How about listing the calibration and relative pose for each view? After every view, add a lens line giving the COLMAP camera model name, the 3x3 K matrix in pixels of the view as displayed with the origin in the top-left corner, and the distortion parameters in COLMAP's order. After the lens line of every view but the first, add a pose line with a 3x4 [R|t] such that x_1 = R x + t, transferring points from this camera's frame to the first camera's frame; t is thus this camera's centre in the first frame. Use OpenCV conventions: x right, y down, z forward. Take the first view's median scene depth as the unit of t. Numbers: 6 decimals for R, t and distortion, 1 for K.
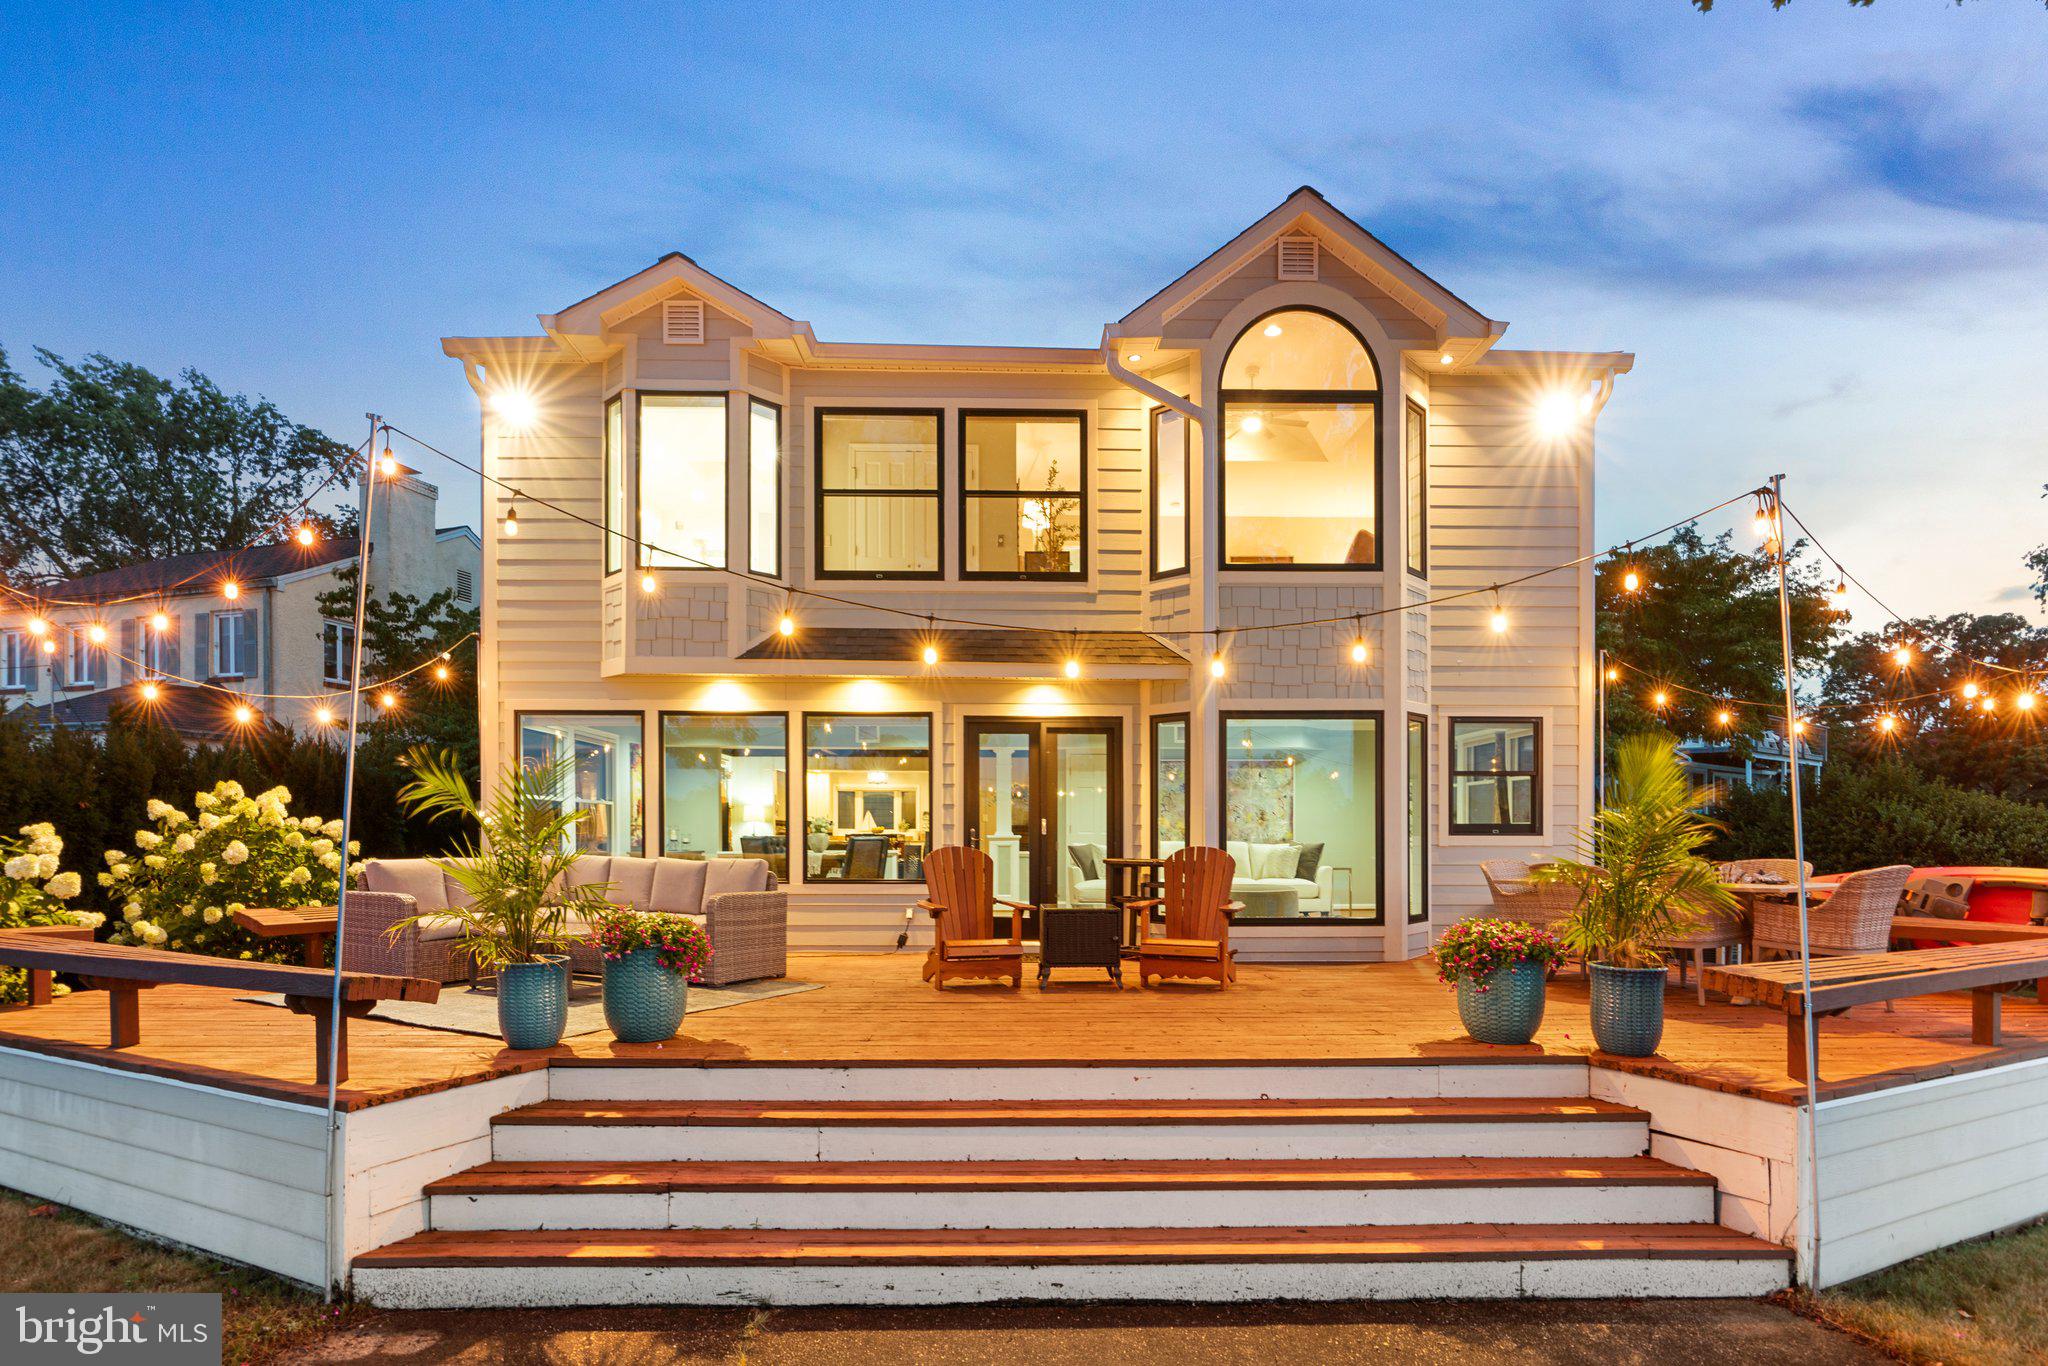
lens RADIAL K [[1094.0, 0, 1030.4], [0, 1094.0, 709.1], [0, 0, 1]] dist [-0.002592, 0.000930]
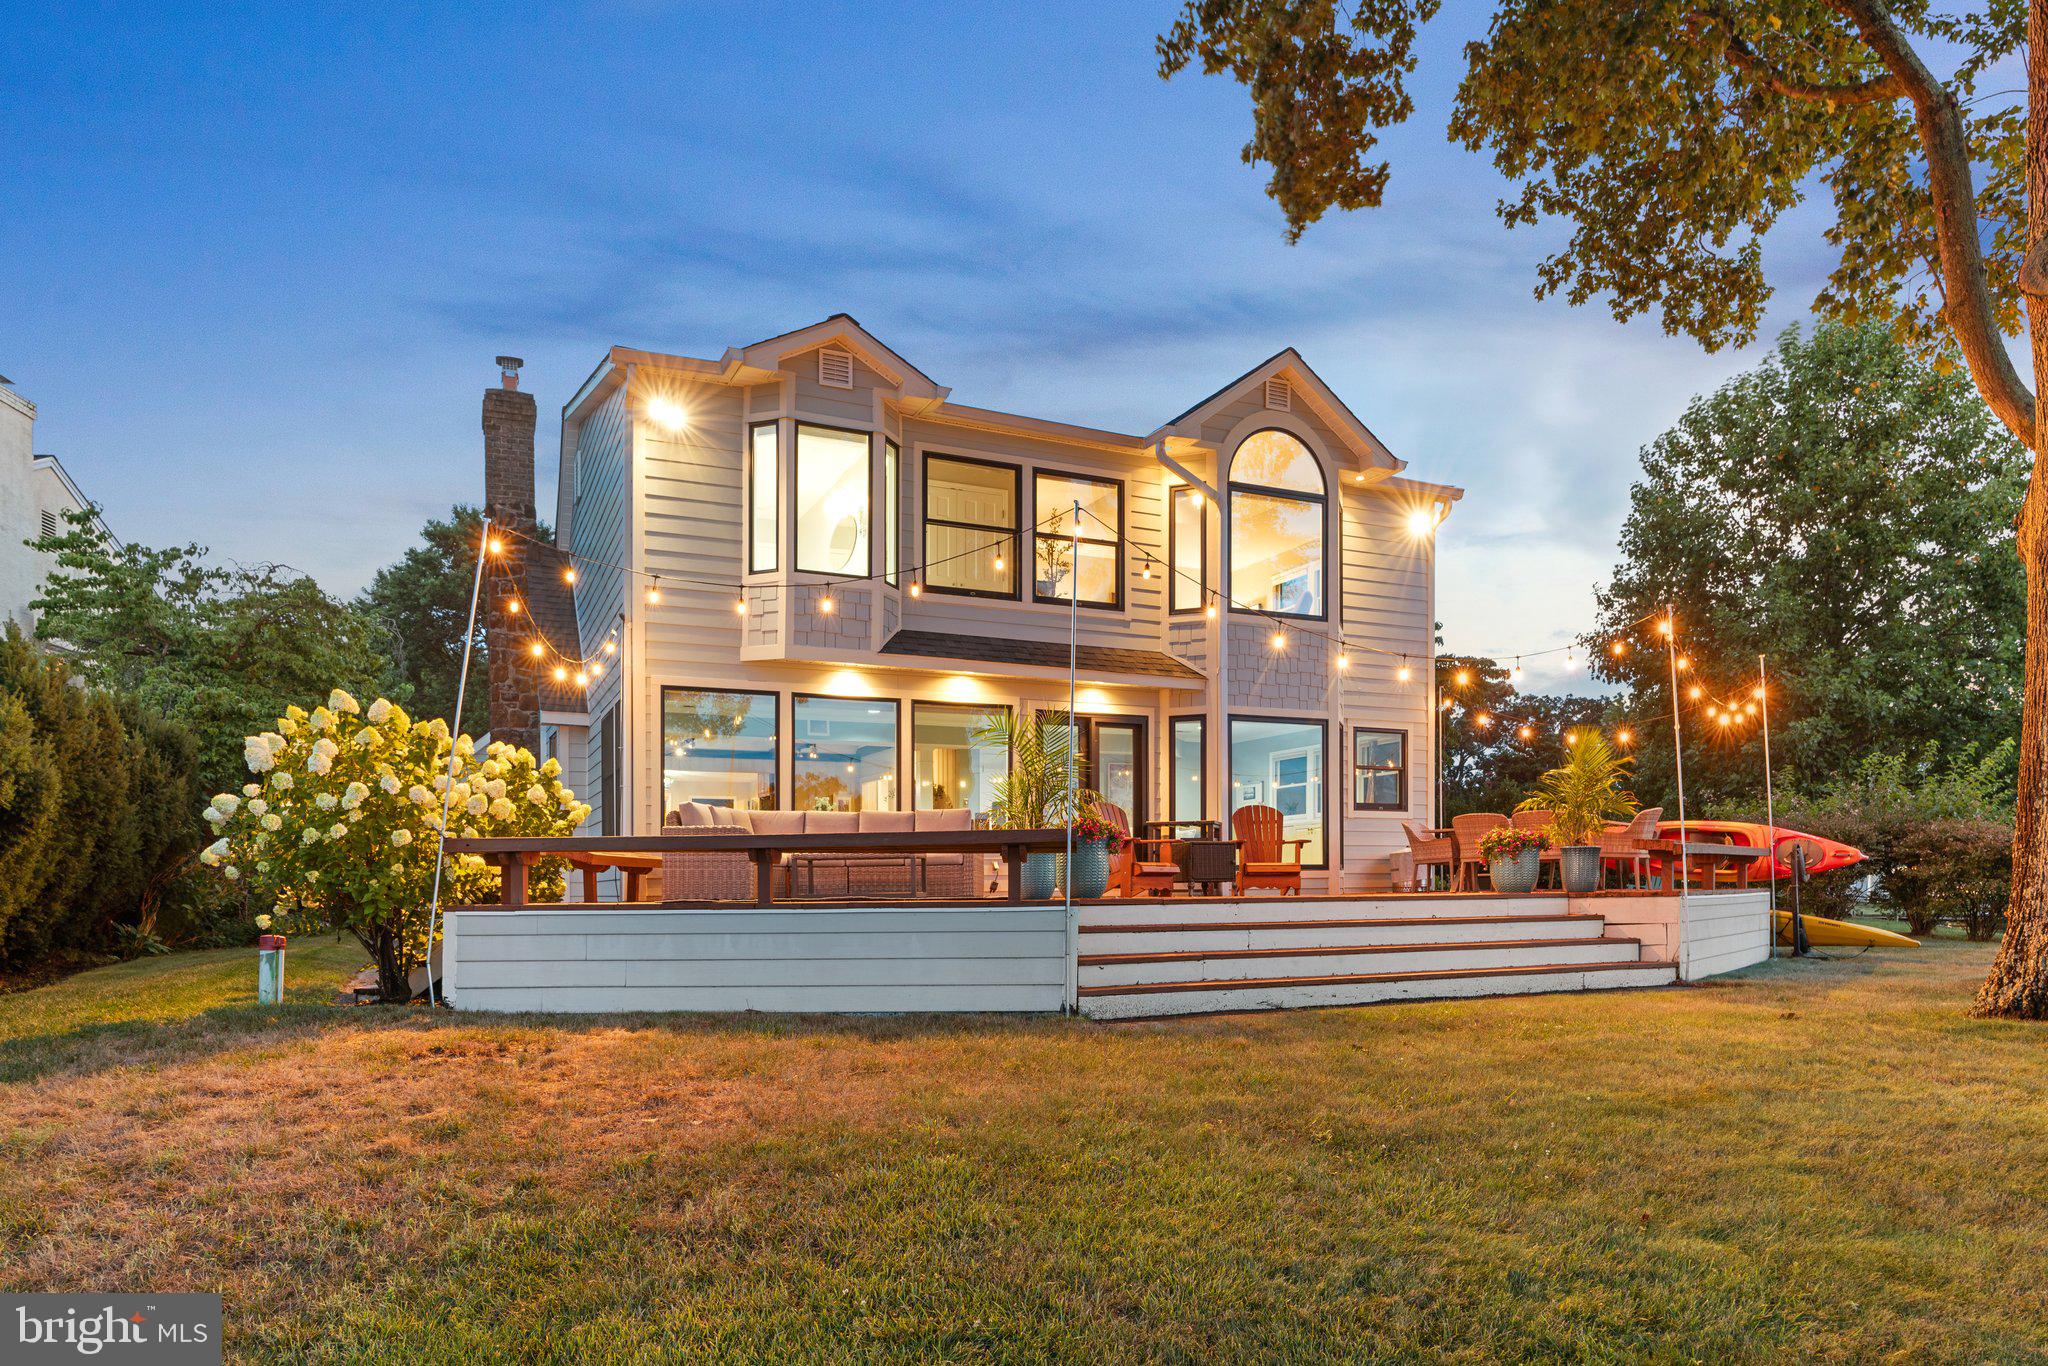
lens RADIAL K [[1227.7, 0, 1086.5], [0, 1227.7, 686.4], [0, 0, 1]] dist [0.001366, -0.000261]
pose [[0.917001, 0.056624, 0.394844, -0.569384], [-0.039507, 0.997899, -0.051355, 0.050218], [-0.396923, 0.031493, 0.917312, -0.326346]]
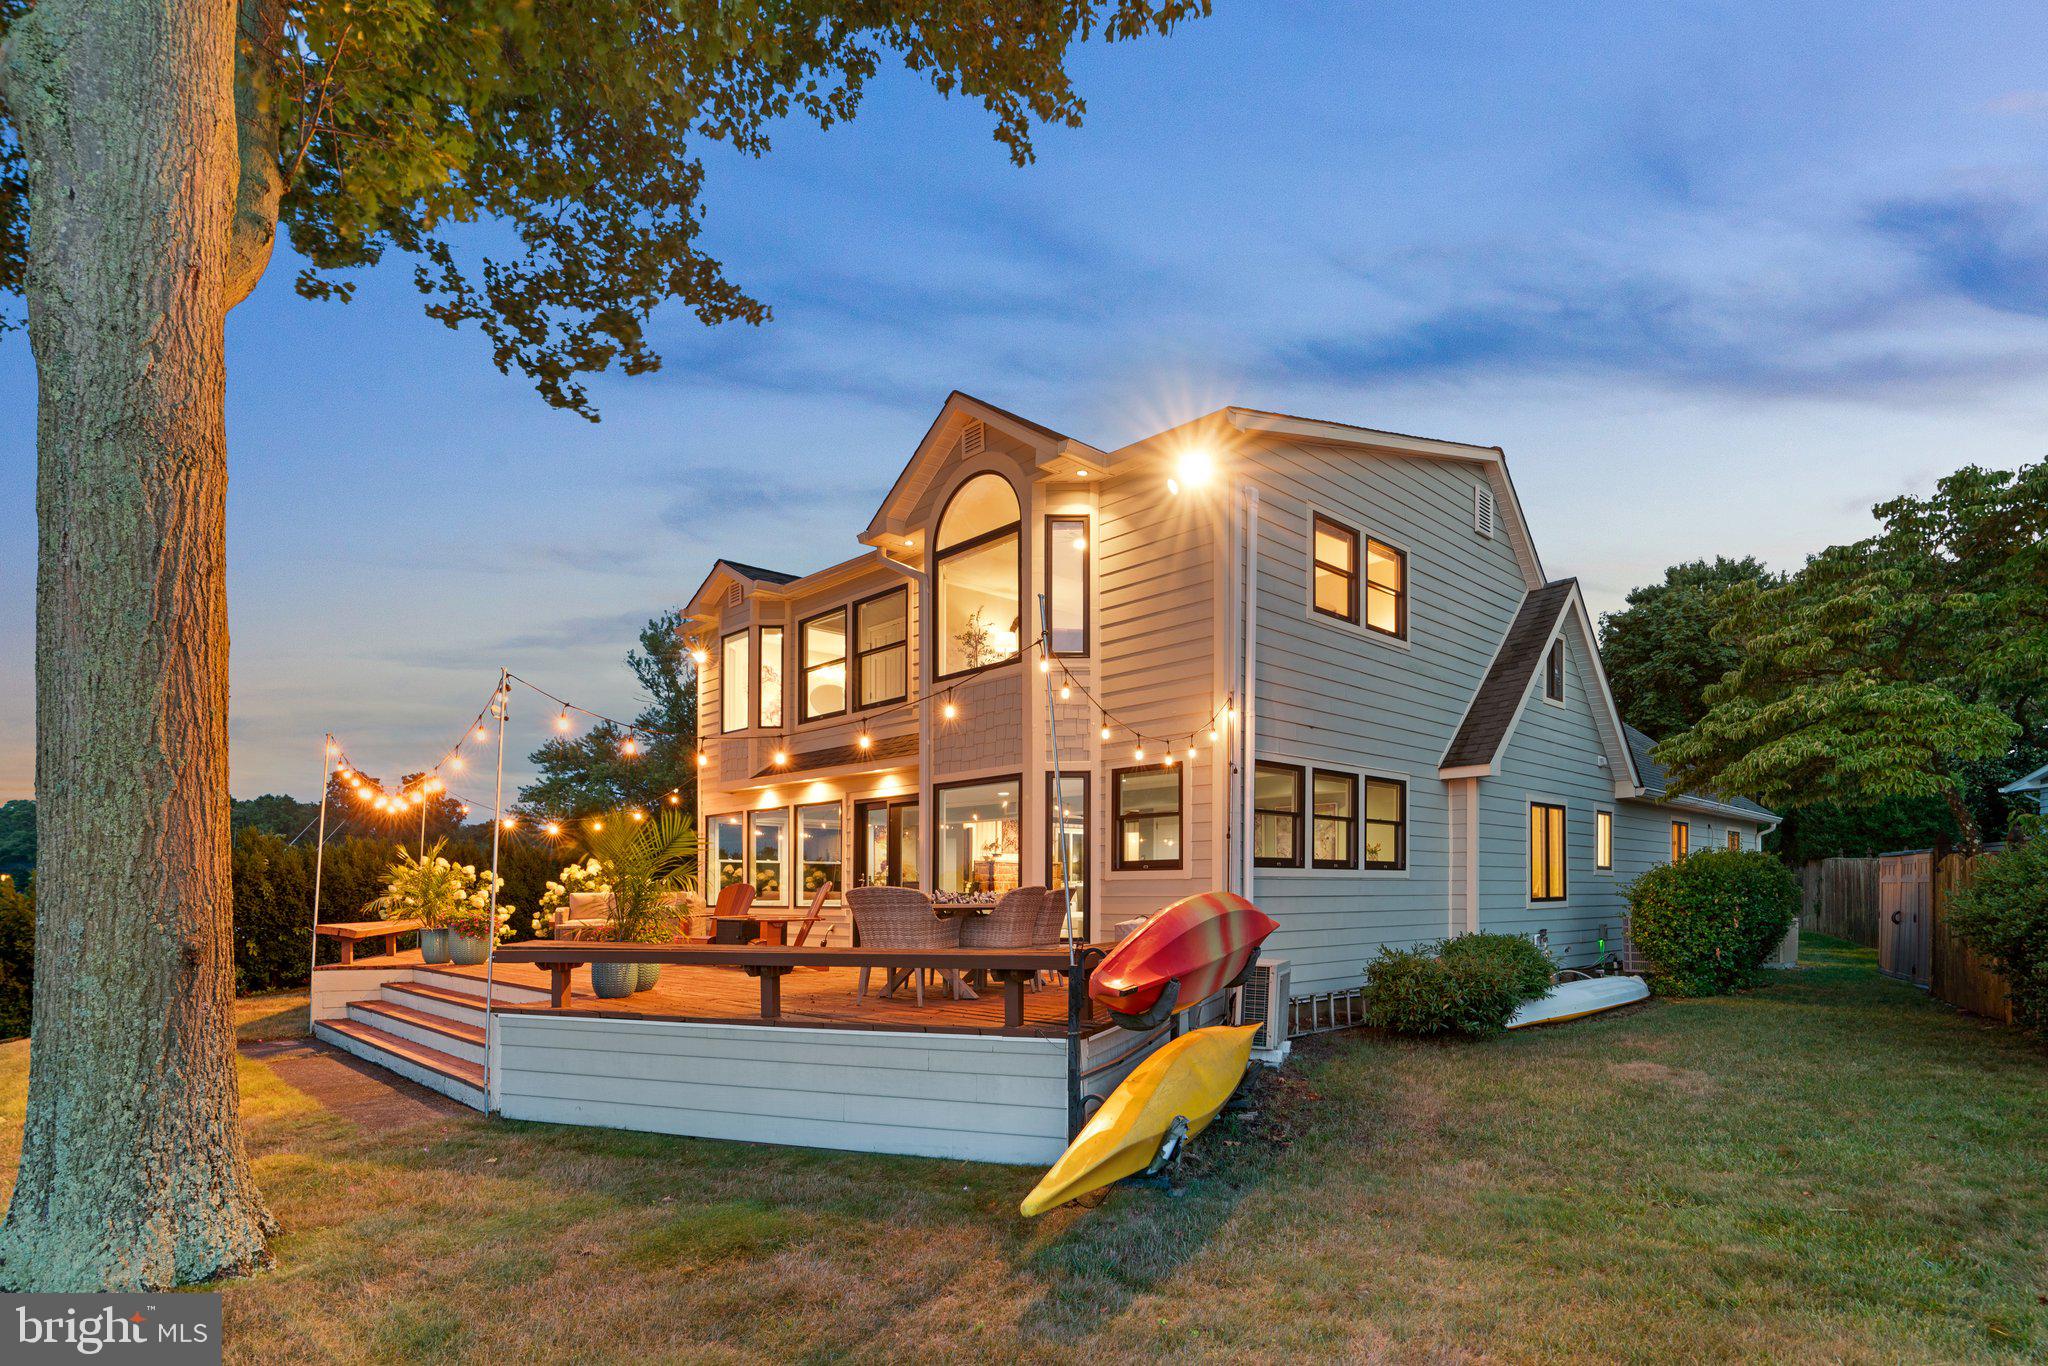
lens RADIAL K [[1094.0, 0, 1030.4], [0, 1094.0, 709.1], [0, 0, 1]] dist [-0.002592, 0.000930]
pose [[0.654290, -0.129866, -0.745010, 1.296192], [0.116637, 0.990686, -0.070257, 0.016093], [0.747195, -0.040927, 0.663343, 0.161453]]
